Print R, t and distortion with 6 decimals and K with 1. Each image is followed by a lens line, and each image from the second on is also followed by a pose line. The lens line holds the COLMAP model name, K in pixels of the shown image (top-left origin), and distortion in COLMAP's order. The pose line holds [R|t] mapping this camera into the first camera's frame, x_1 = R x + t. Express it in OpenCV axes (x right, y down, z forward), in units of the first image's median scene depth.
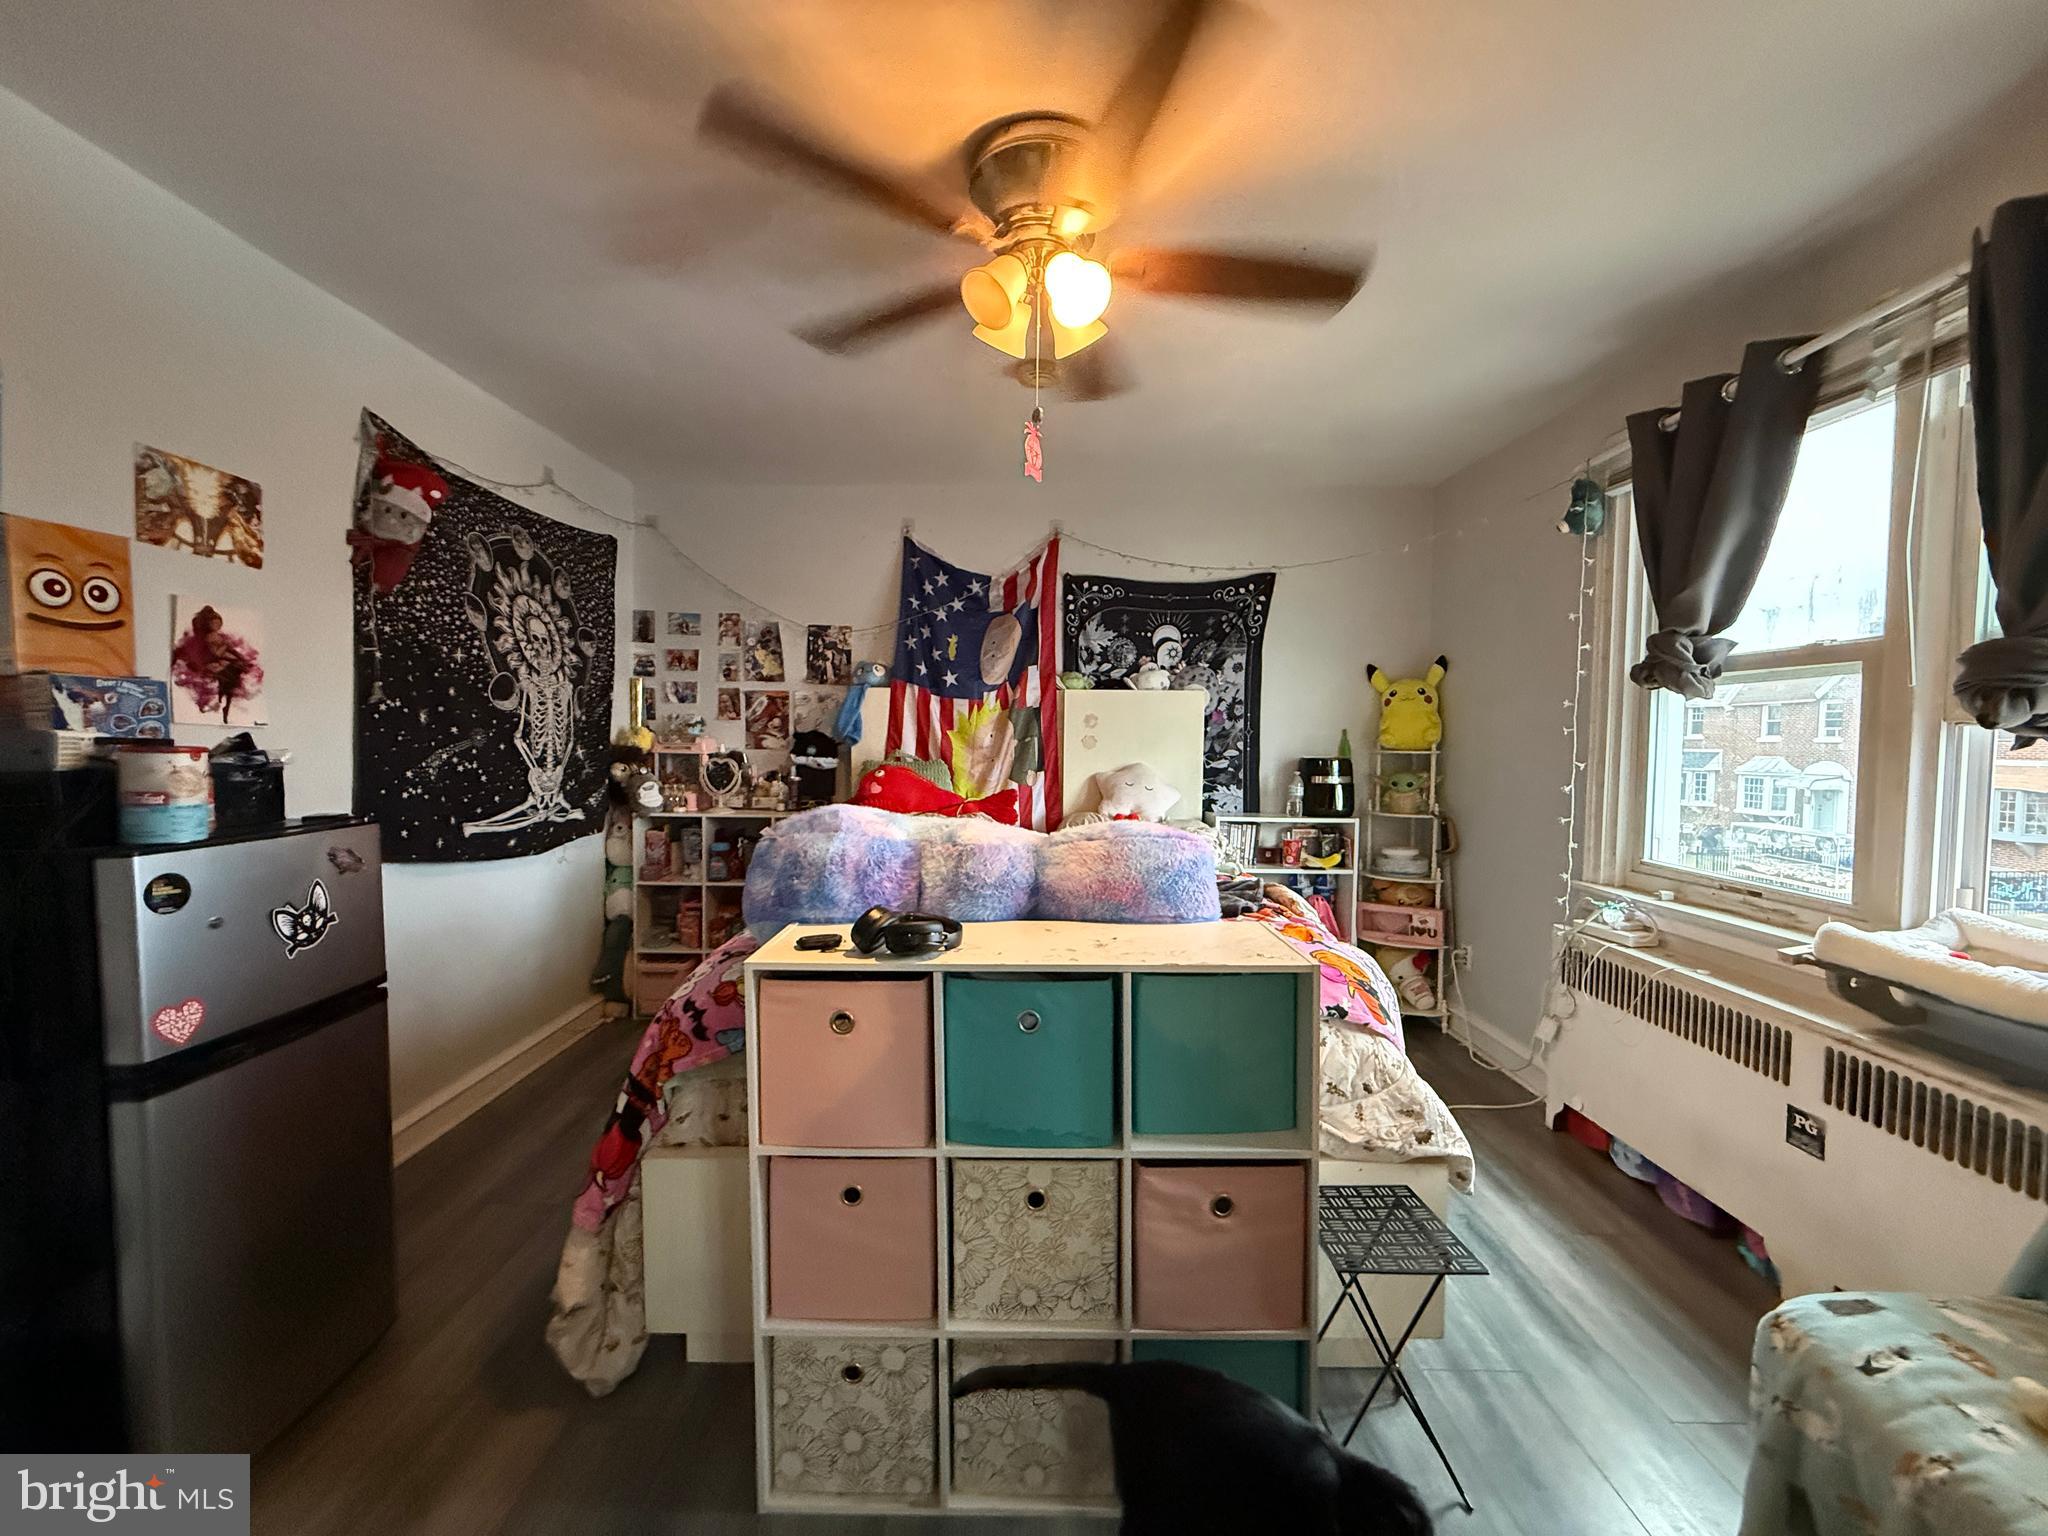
lens RADIAL K [[814.8, 0, 1028.8], [0, 814.8, 768.4], [0, 0, 1]] dist [0.000015, -0.000038]
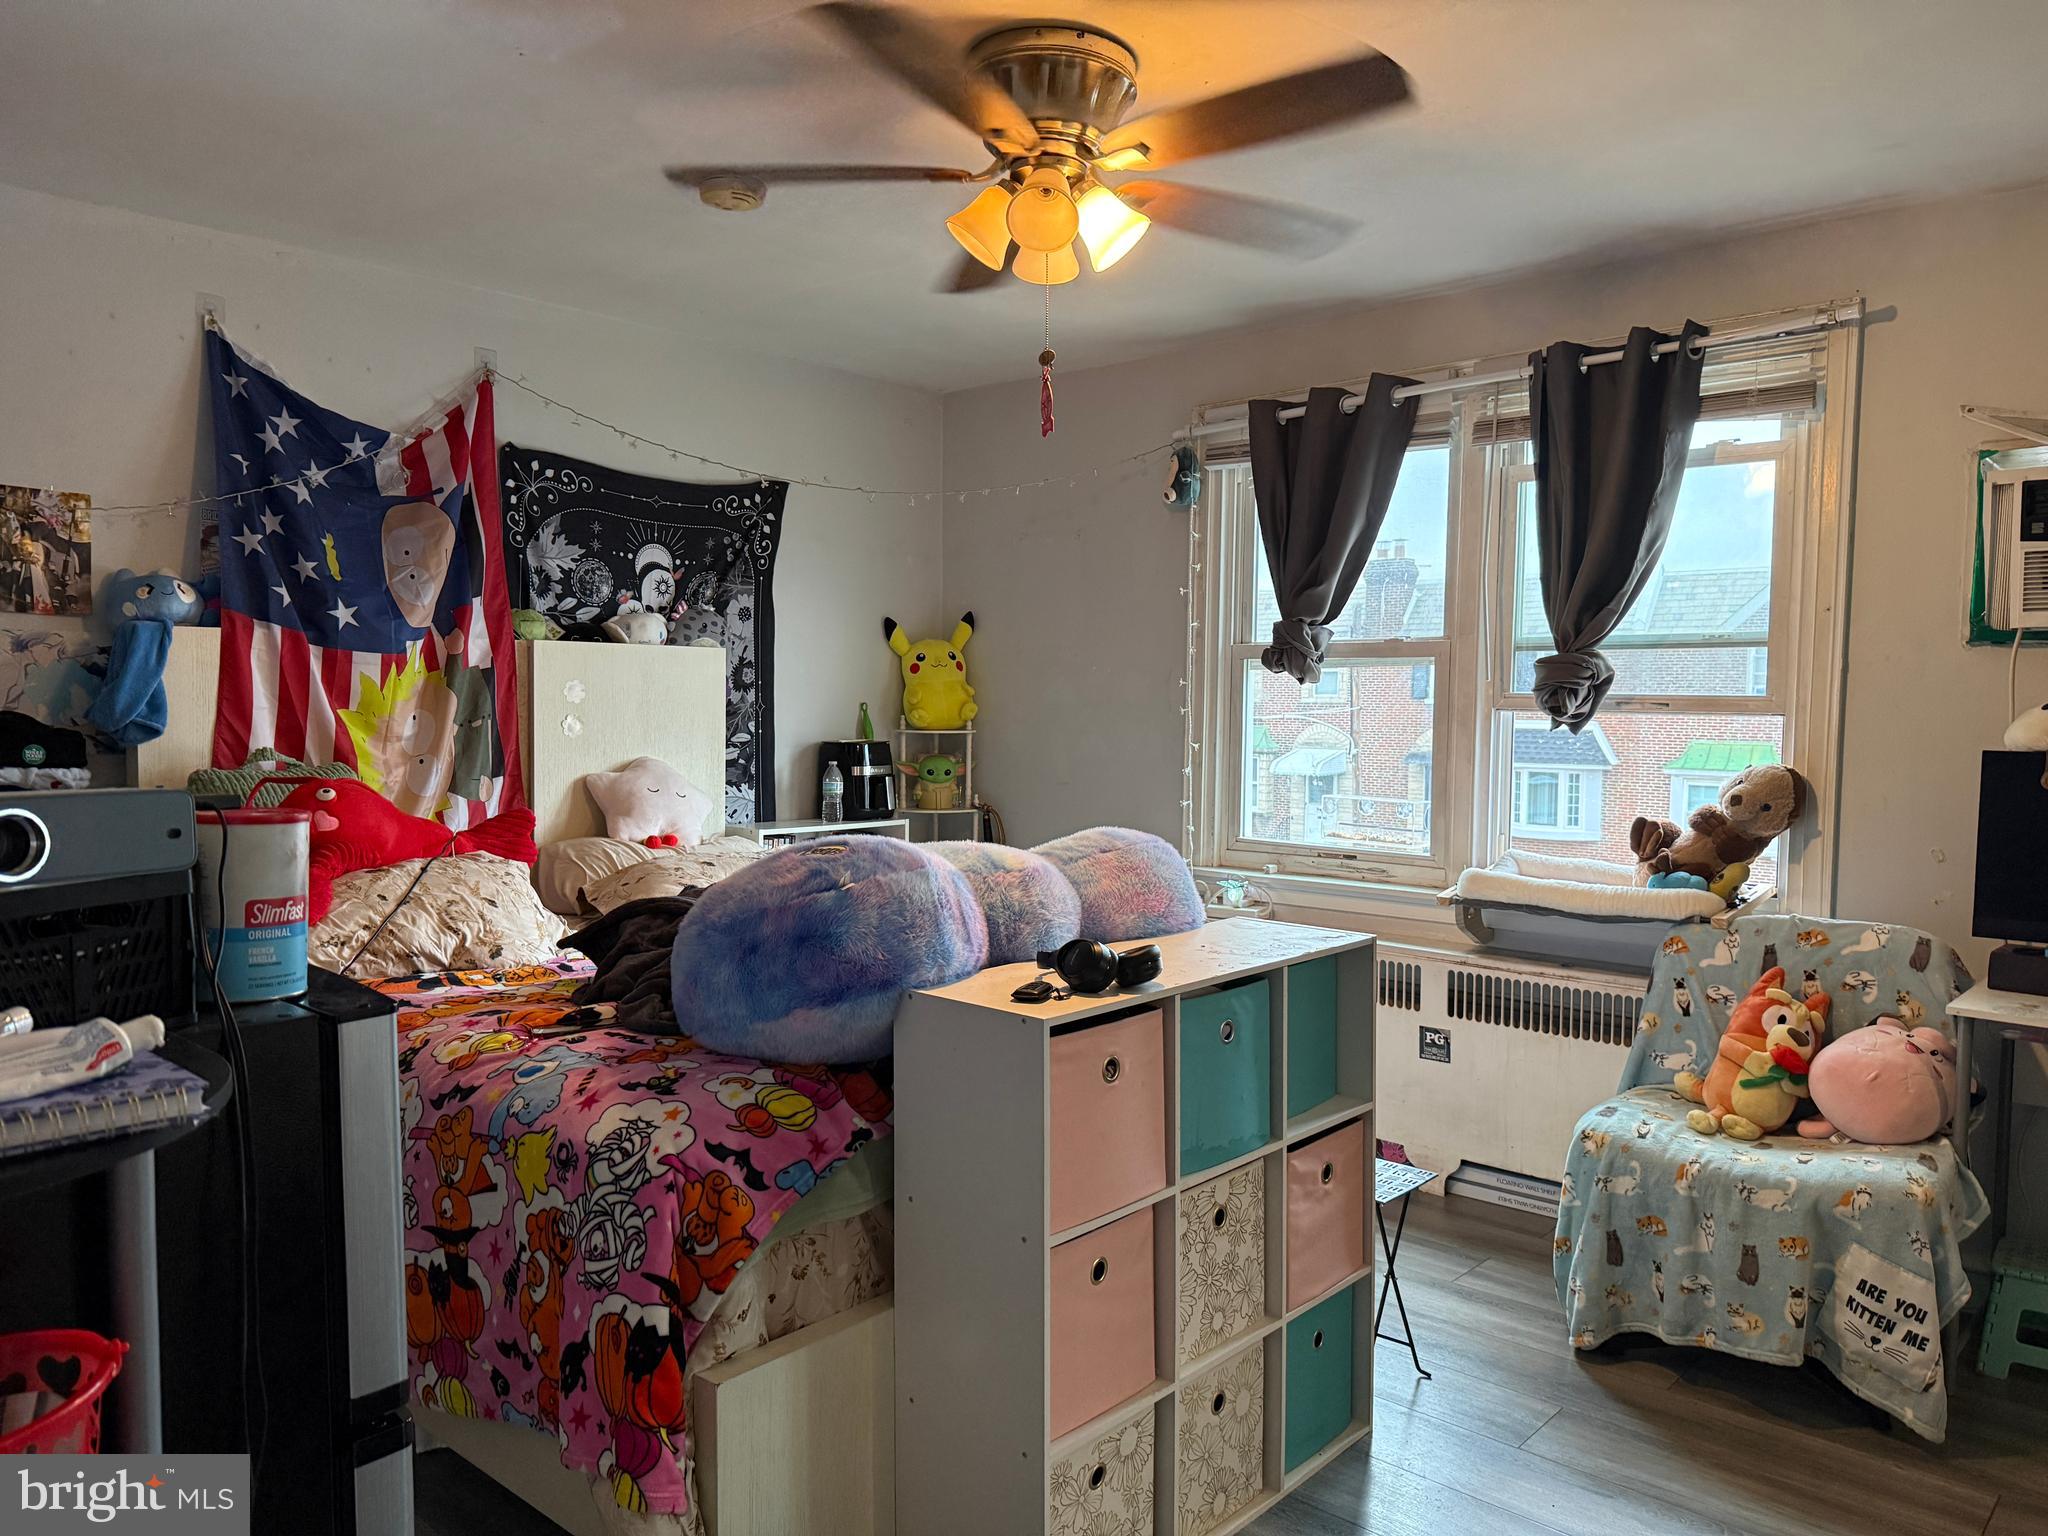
lens RADIAL K [[1433.4, 0, 1020.7], [0, 1433.4, 777.4], [0, 0, 1]] dist [0.147608, -0.303502]
pose [[0.663764, -0.045249, 0.746572, -0.525129], [0.026765, 0.998966, 0.036750, -0.024486], [-0.747463, -0.004411, 0.664289, 0.009851]]
